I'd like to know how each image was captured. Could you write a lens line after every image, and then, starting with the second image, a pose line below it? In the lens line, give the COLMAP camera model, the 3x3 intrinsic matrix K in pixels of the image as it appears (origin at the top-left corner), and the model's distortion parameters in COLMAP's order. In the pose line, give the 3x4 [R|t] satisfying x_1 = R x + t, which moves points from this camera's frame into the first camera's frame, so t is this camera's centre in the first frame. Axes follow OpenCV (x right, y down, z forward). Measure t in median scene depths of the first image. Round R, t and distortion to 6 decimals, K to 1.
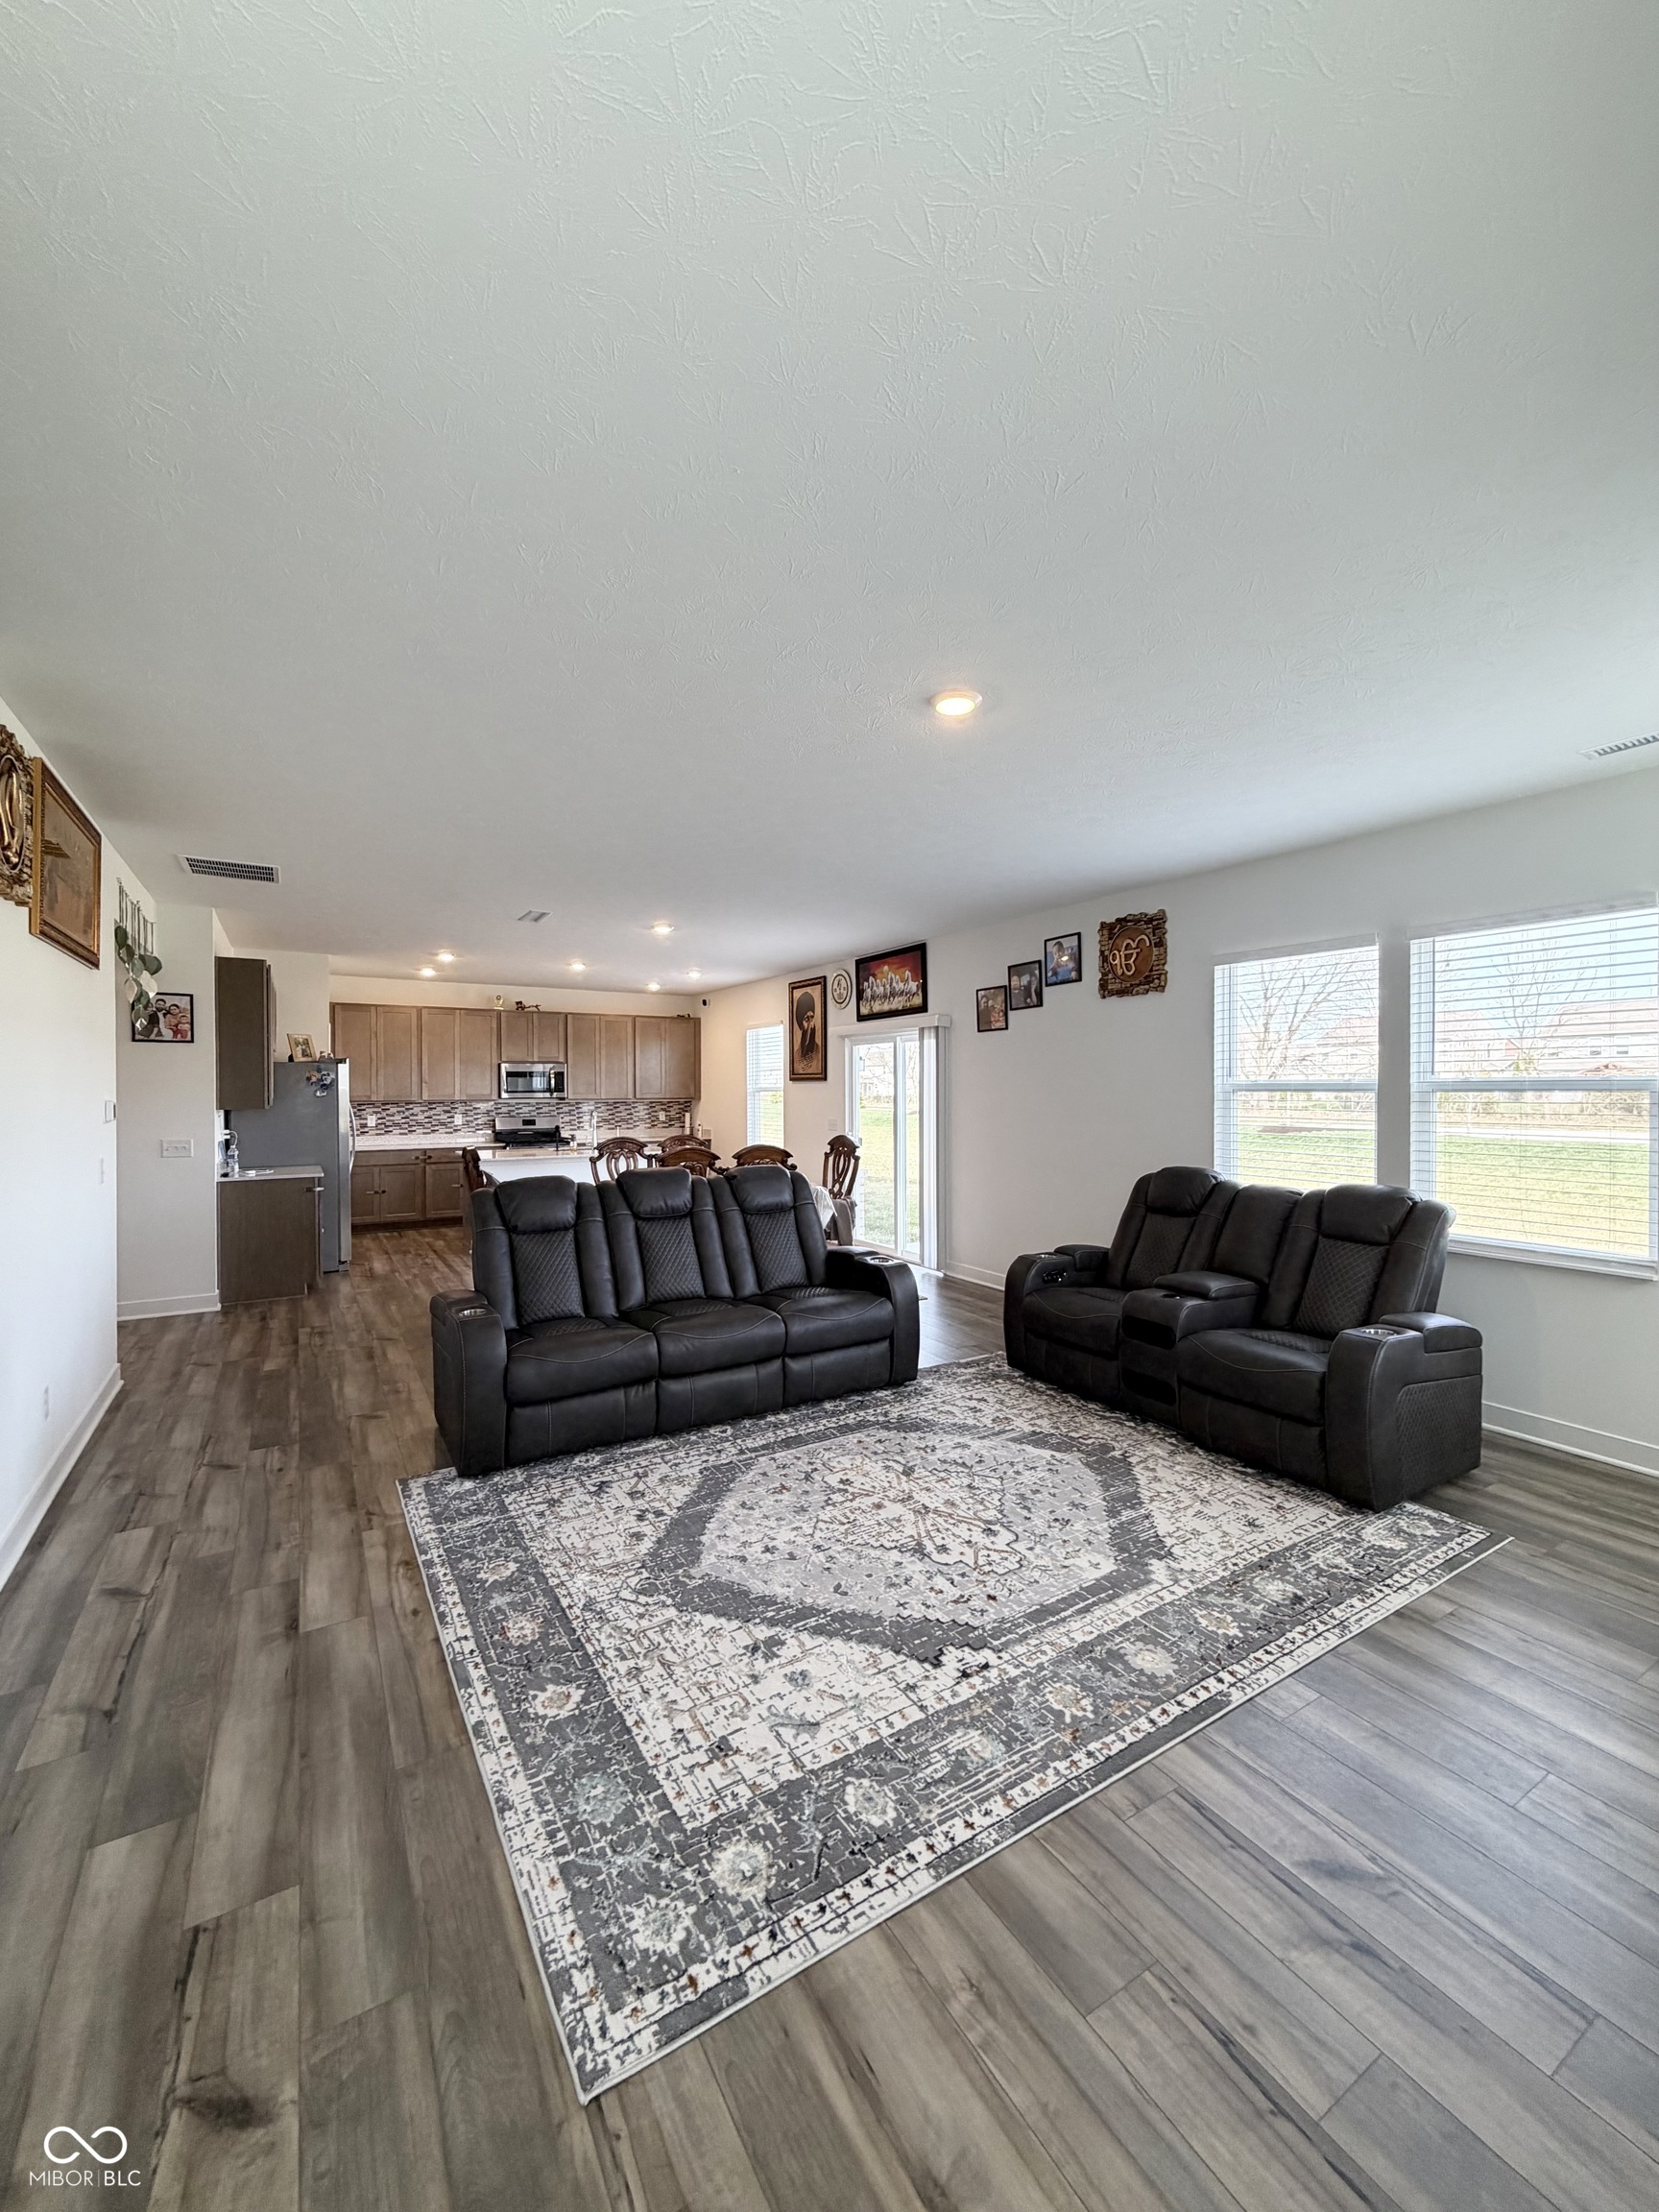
lens RADIAL K [[878.4, 0, 836.0], [0, 878.4, 1105.6], [0, 0, 1]] dist [-0.001605, 0.000220]
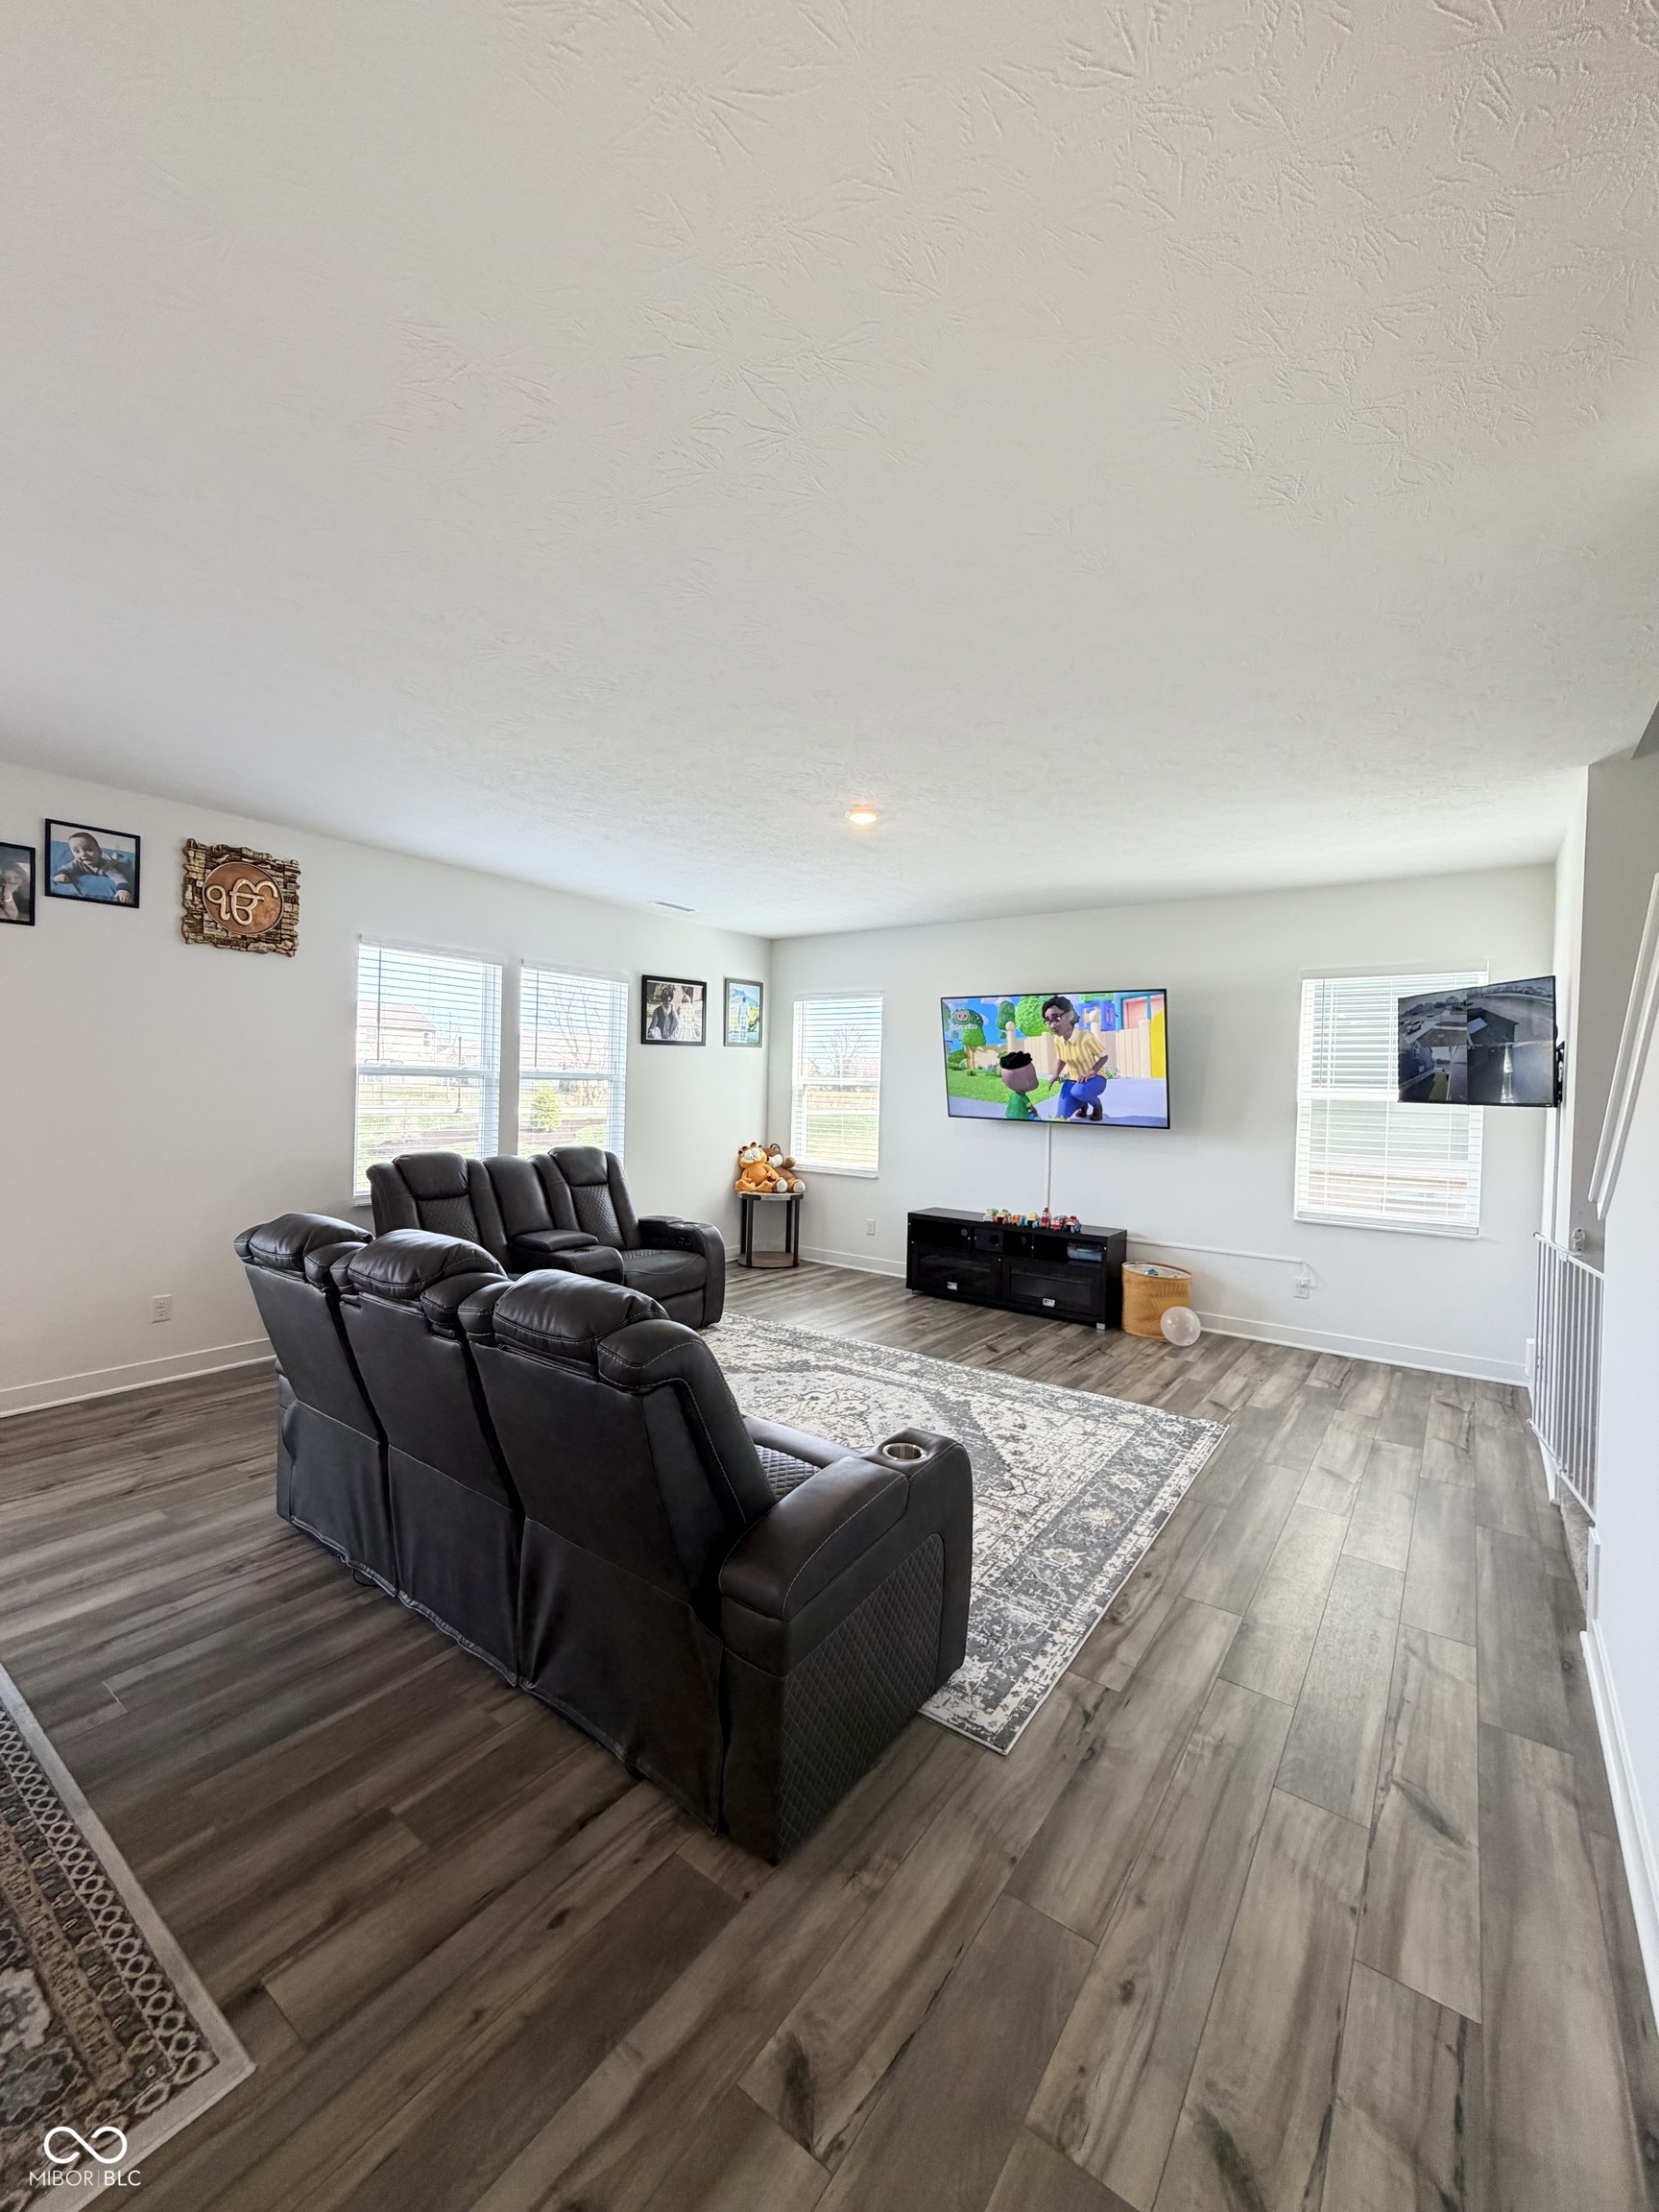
lens RADIAL K [[878.4, 0, 830.8], [0, 878.4, 1097.1], [0, 0, 1]] dist [-0.001605, 0.000220]
pose [[-0.382976, -0.018923, 0.923564, -1.018940], [-0.008395, 0.999820, 0.017004, -0.018176], [-0.923720, -0.001241, -0.383066, 1.374883]]
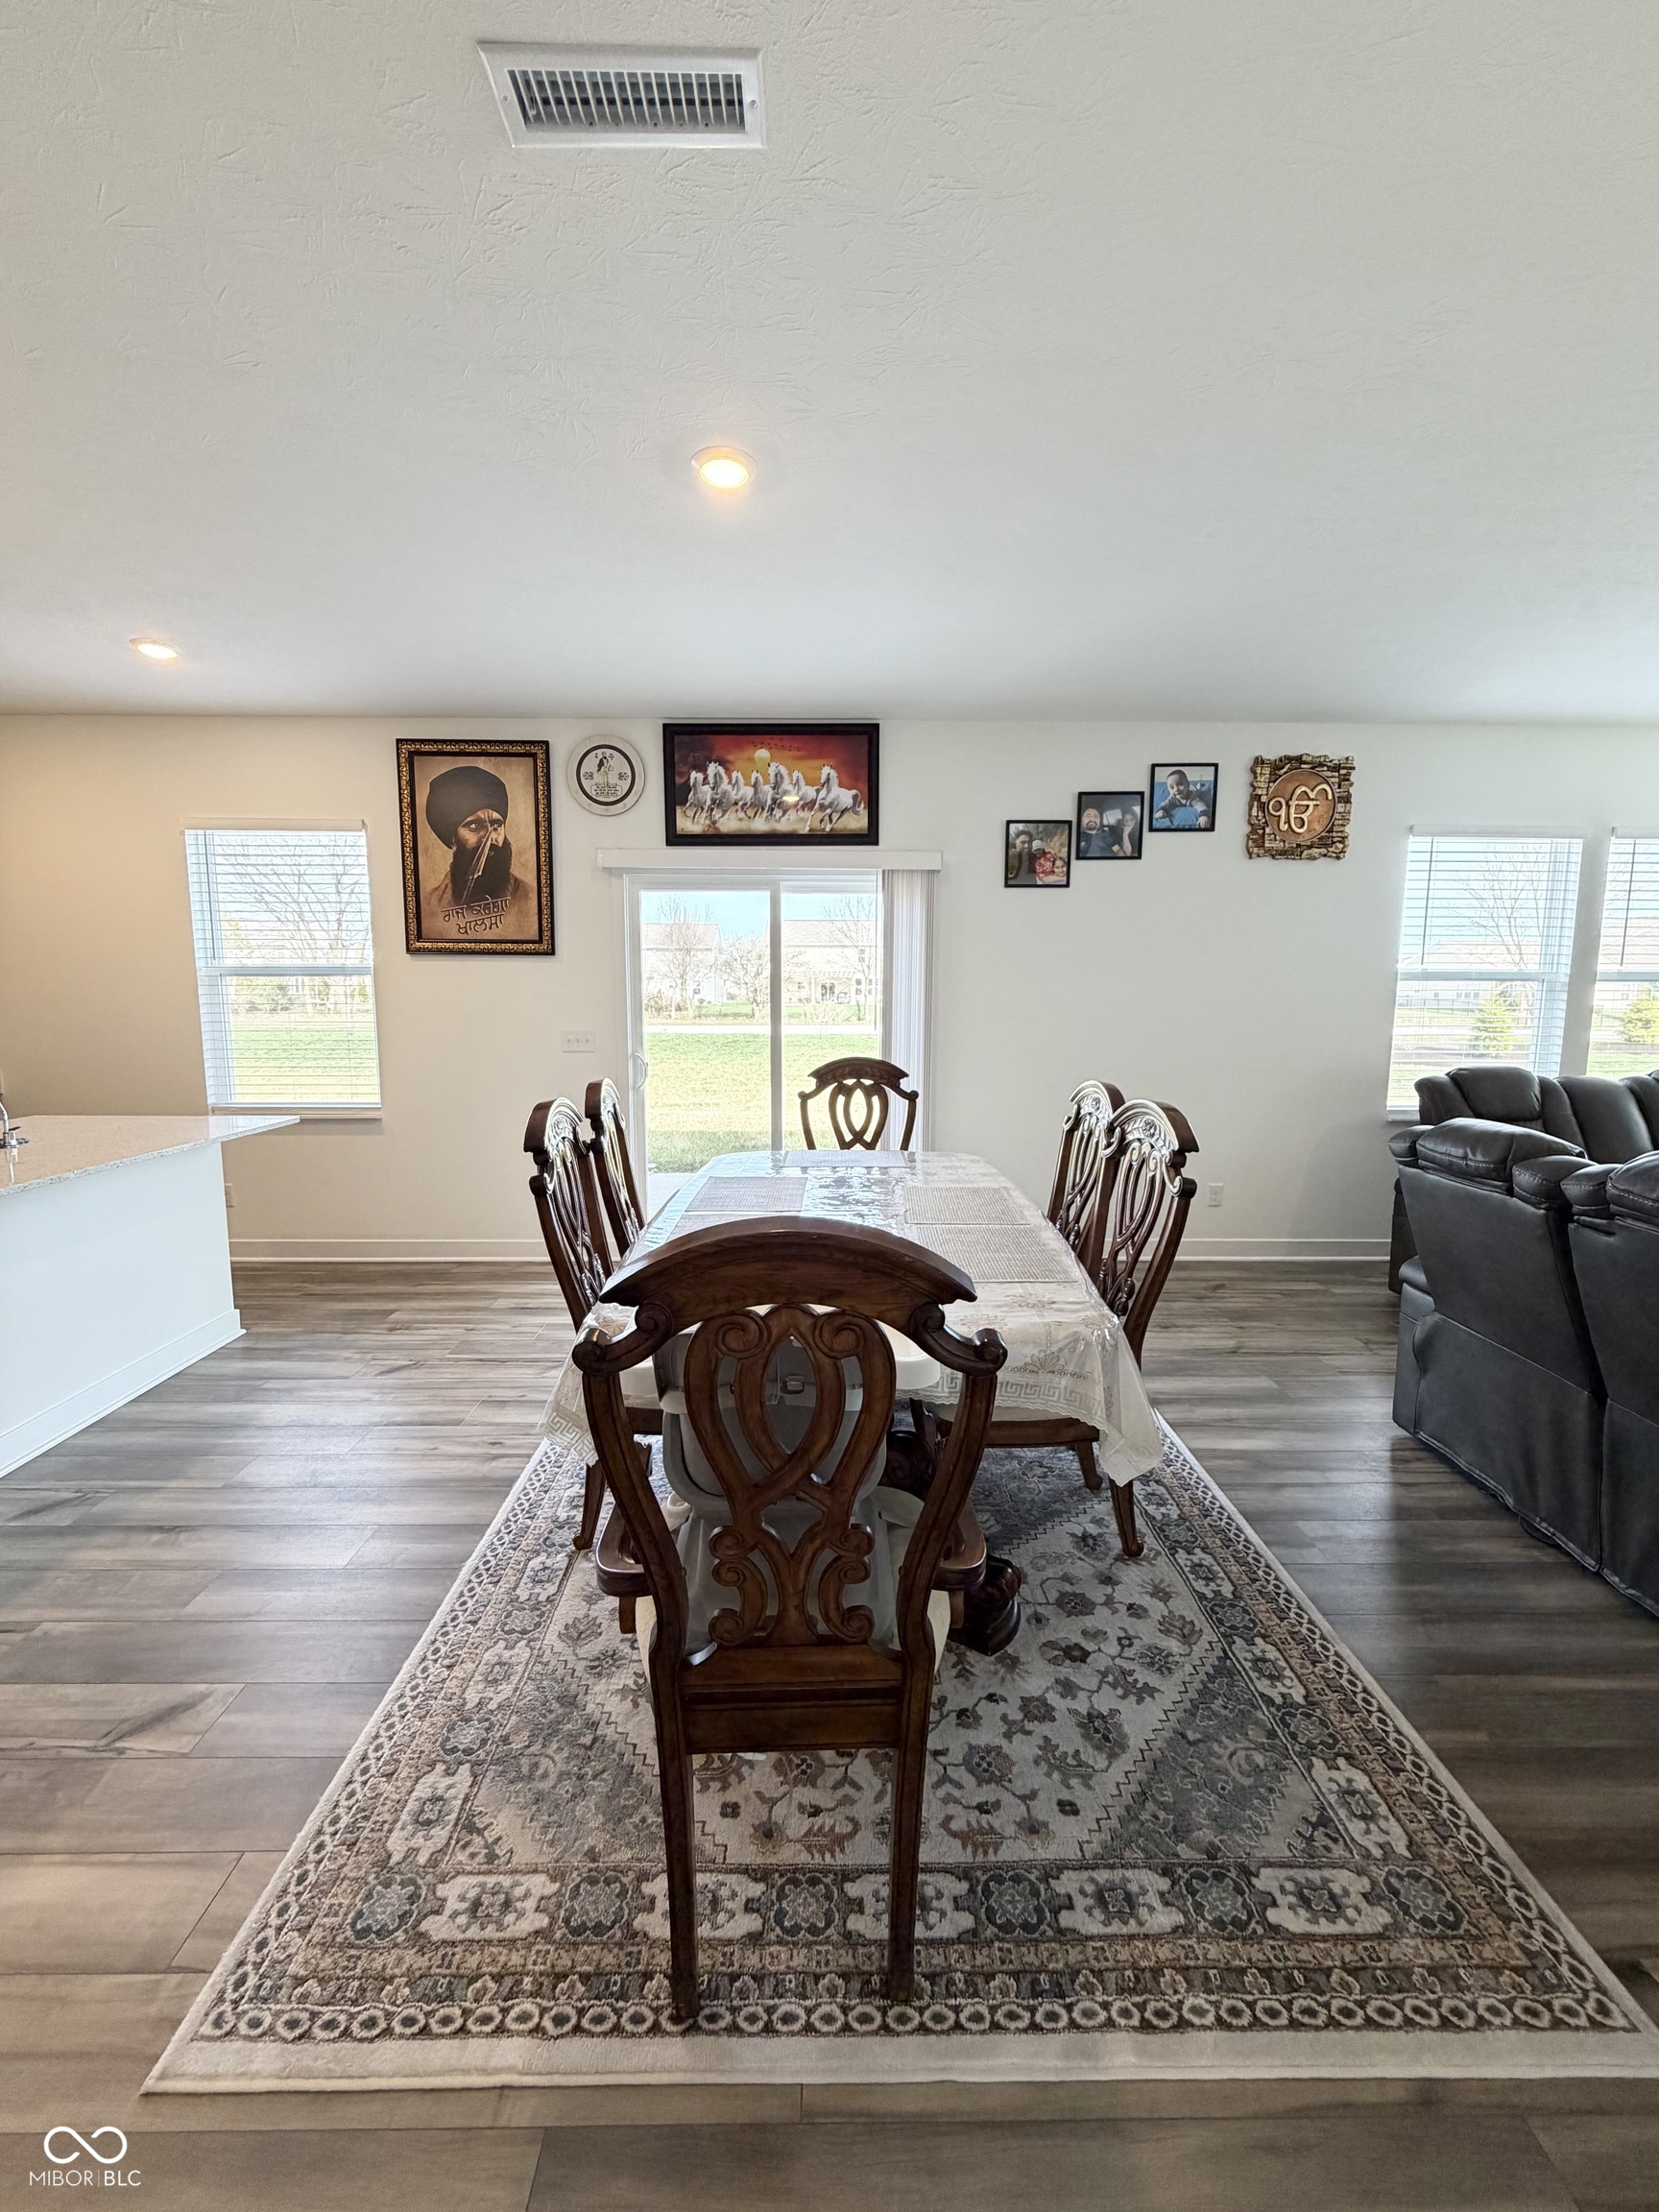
lens RADIAL K [[878.4, 0, 826.1], [0, 878.4, 1095.5], [0, 0, 1]] dist [-0.001605, 0.000220]
pose [[0.514498, -0.093827, 0.852343, -0.998890], [0.010307, 0.994600, 0.103265, 0.004413], [-0.857430, -0.044344, 0.512687, 1.603483]]
